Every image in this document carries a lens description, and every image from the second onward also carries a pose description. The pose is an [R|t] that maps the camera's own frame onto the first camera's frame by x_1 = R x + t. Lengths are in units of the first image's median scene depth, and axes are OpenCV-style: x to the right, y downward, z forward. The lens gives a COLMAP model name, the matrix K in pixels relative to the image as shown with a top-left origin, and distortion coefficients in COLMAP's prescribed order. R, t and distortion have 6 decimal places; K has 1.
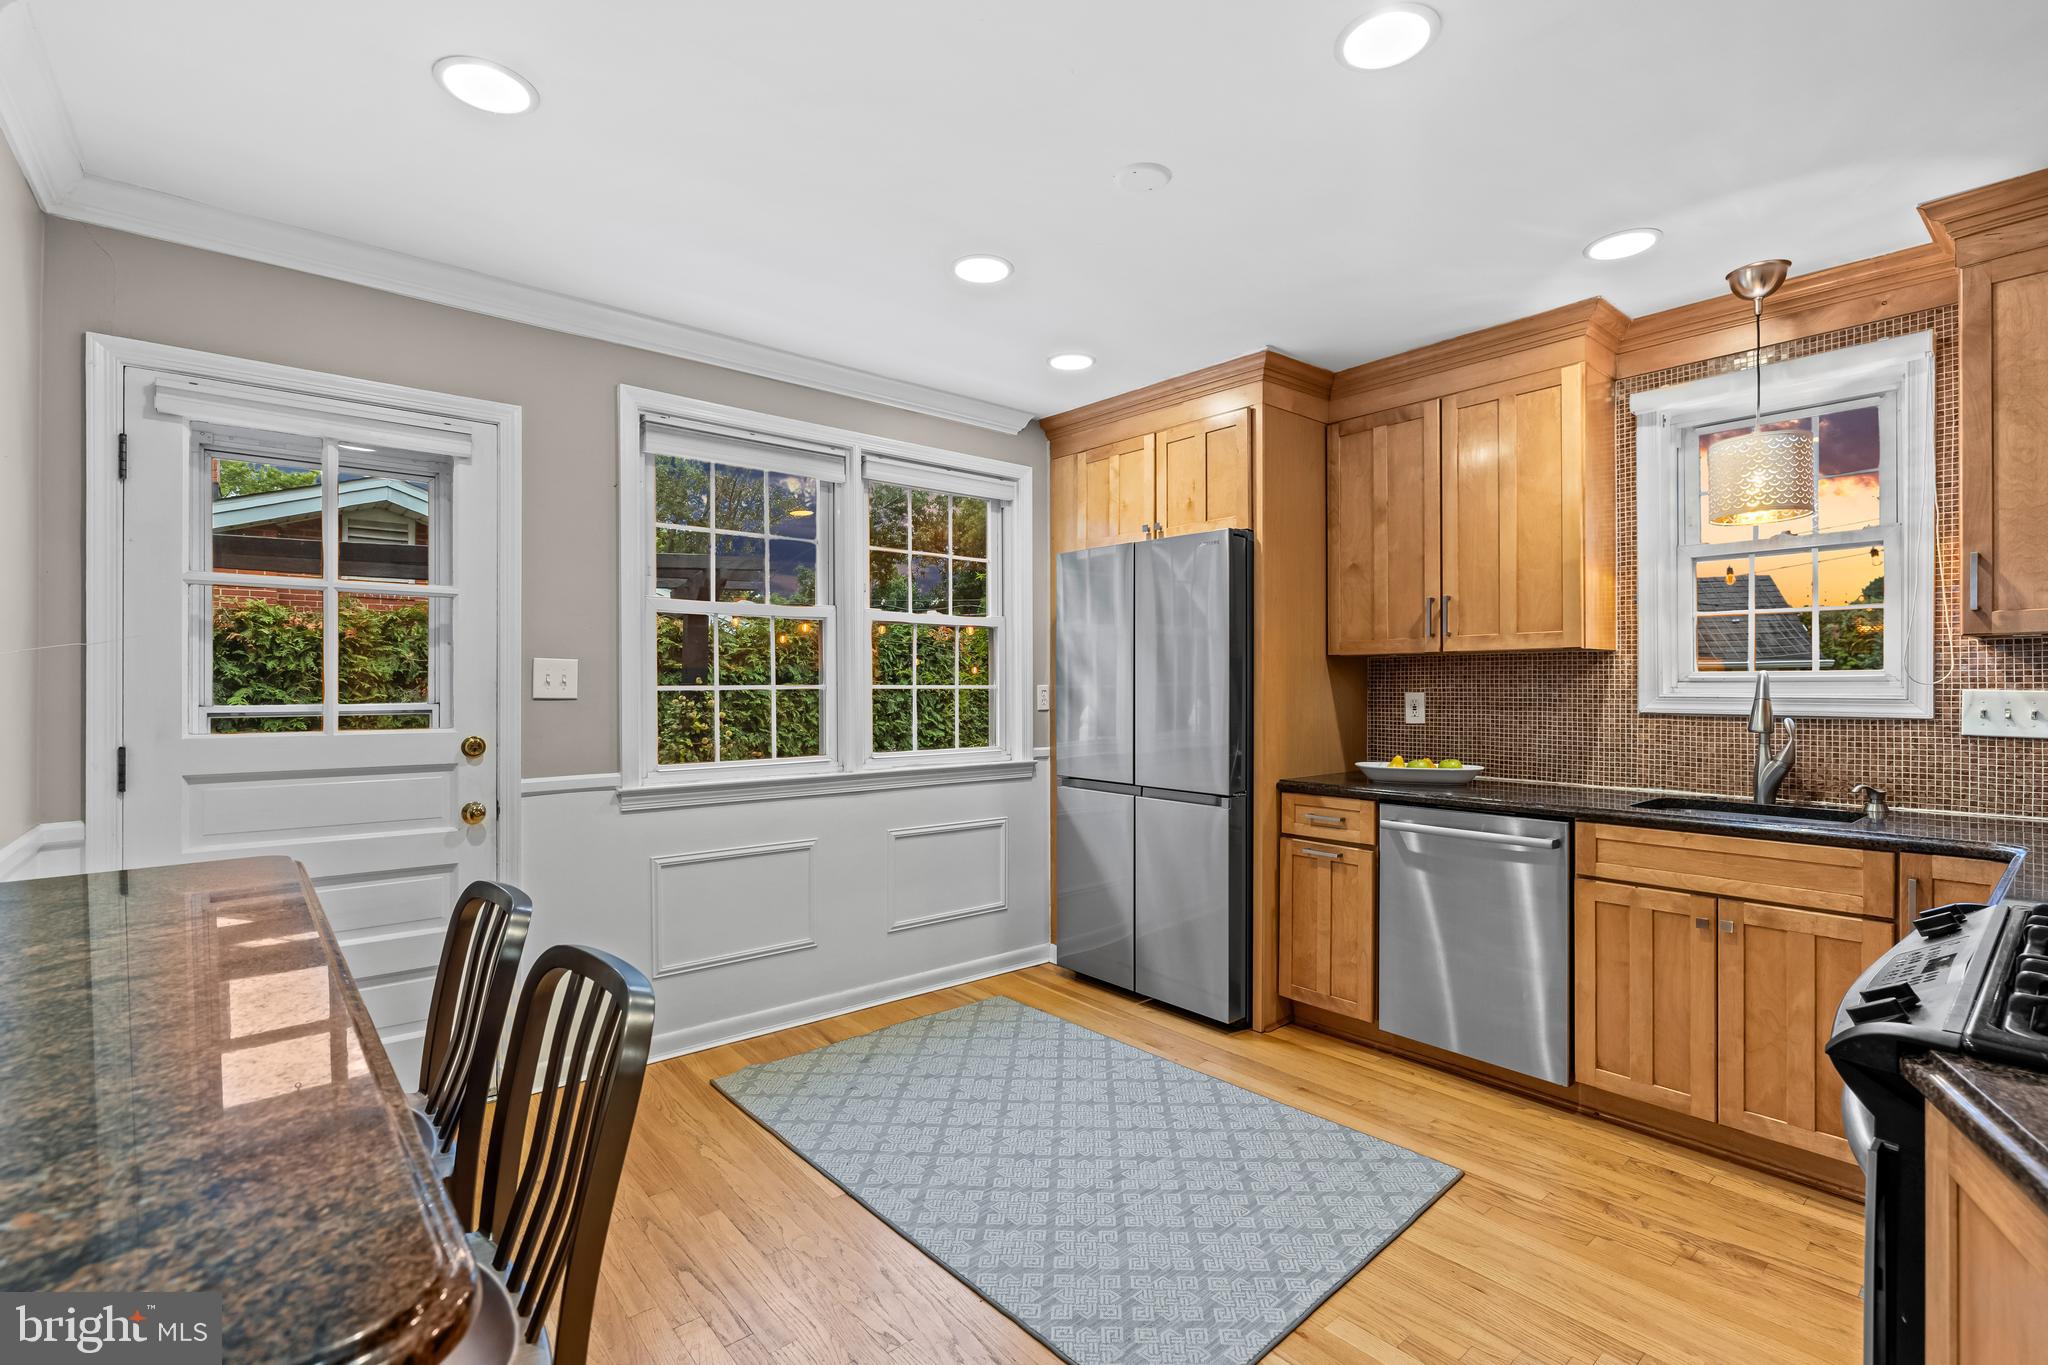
lens RADIAL K [[911.9, 0, 1025.1], [0, 911.9, 676.3], [0, 0, 1]] dist [-0.000641, 0.000140]
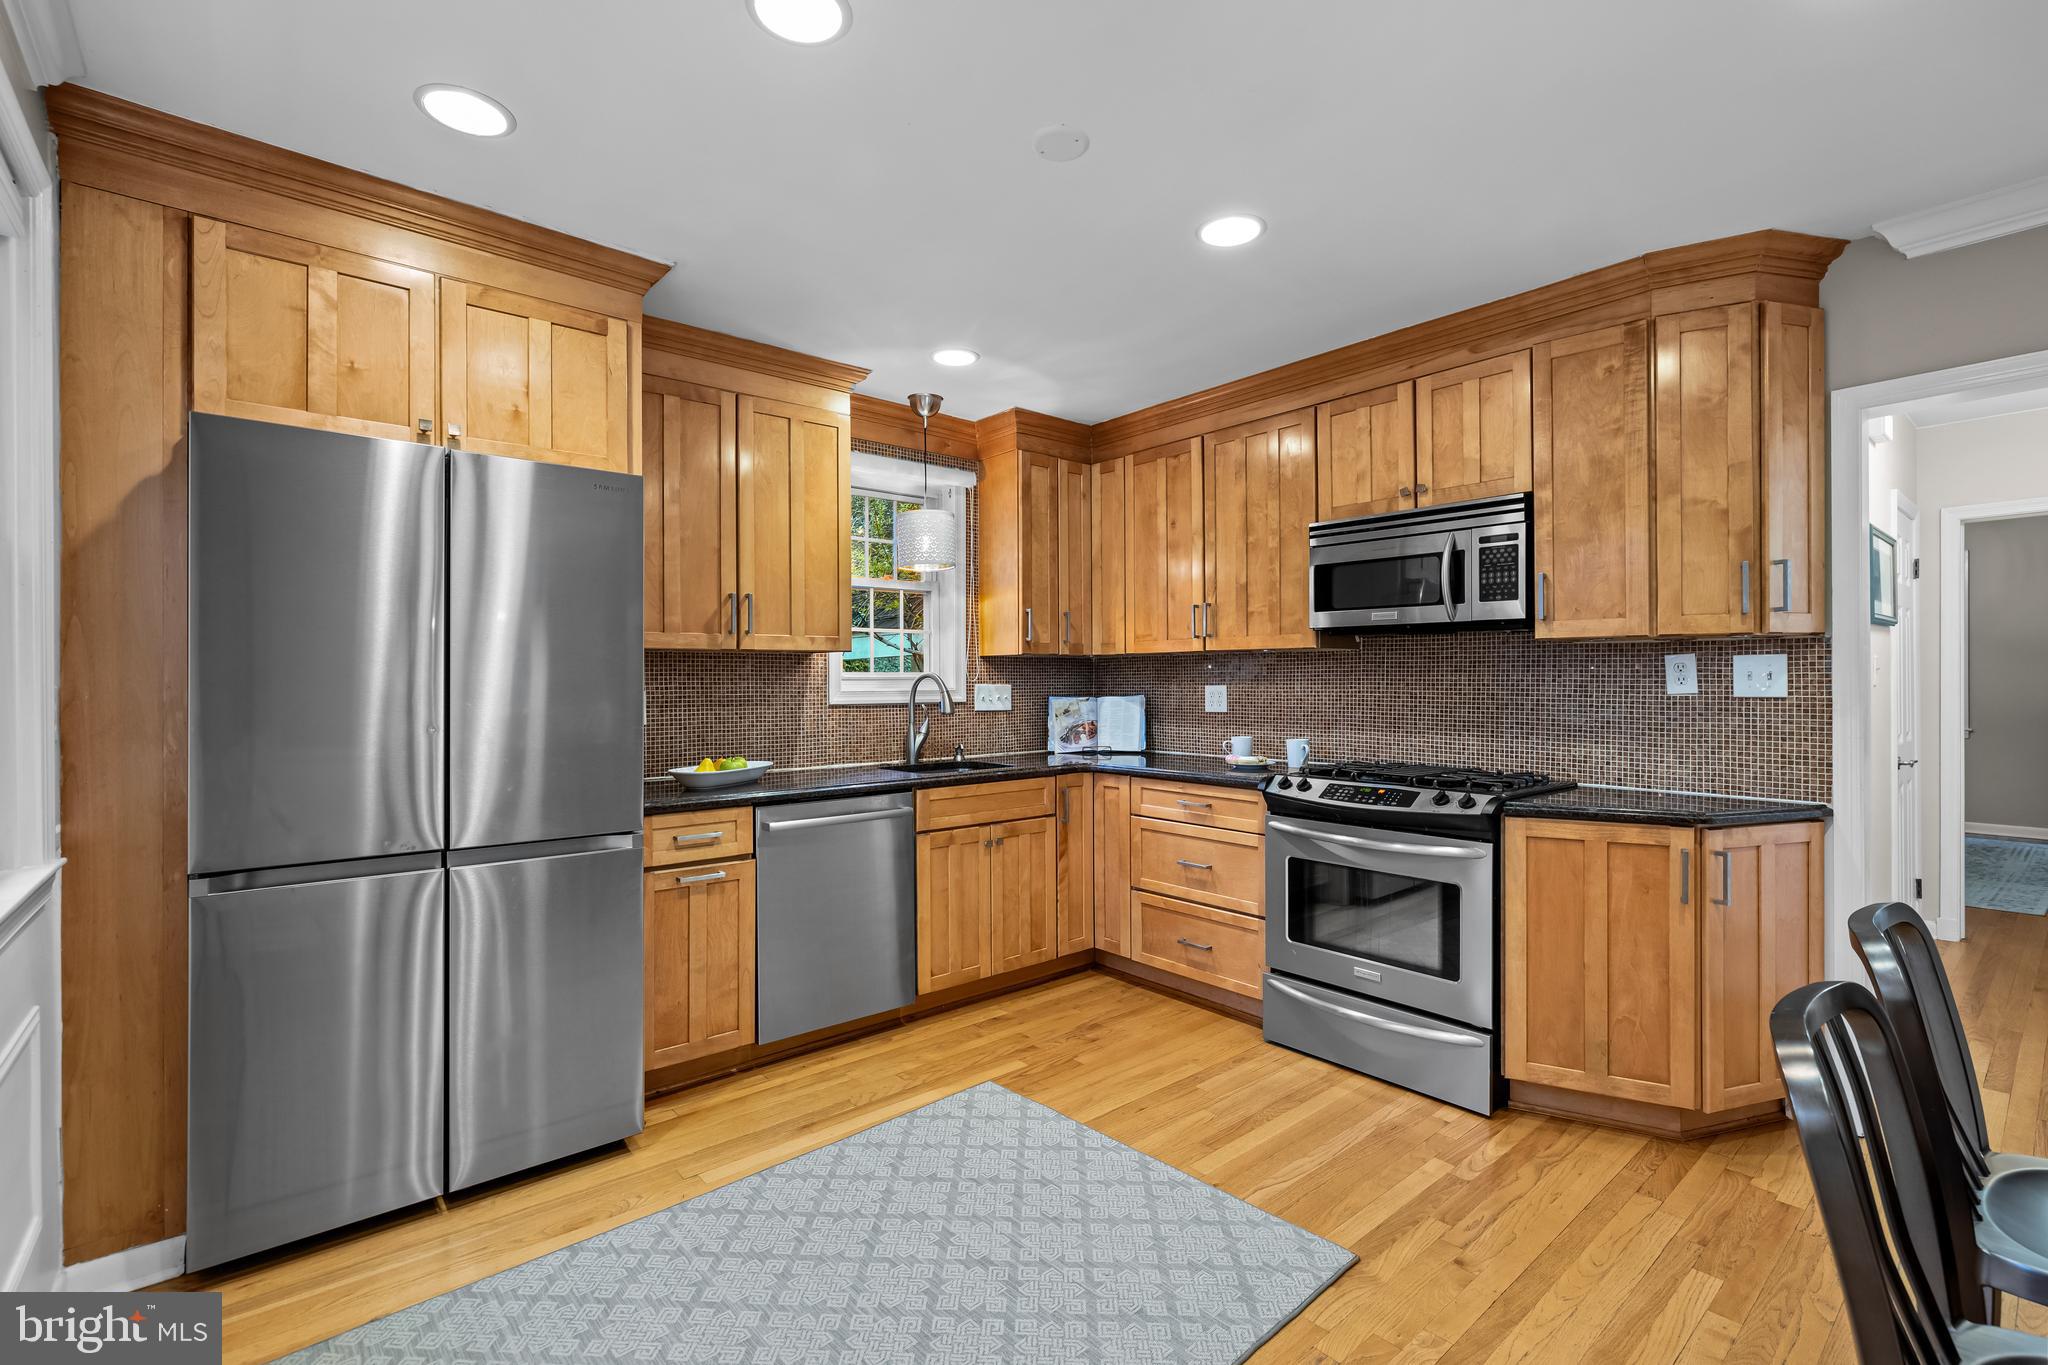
lens RADIAL K [[911.9, 0, 1025.1], [0, 911.9, 676.3], [0, 0, 1]] dist [-0.000641, 0.000140]
pose [[0.003959, 0.004257, 0.999983, -0.604551], [-0.005356, 0.999977, -0.004235, 0.005153], [-0.999978, -0.005339, 0.003982, 0.773896]]
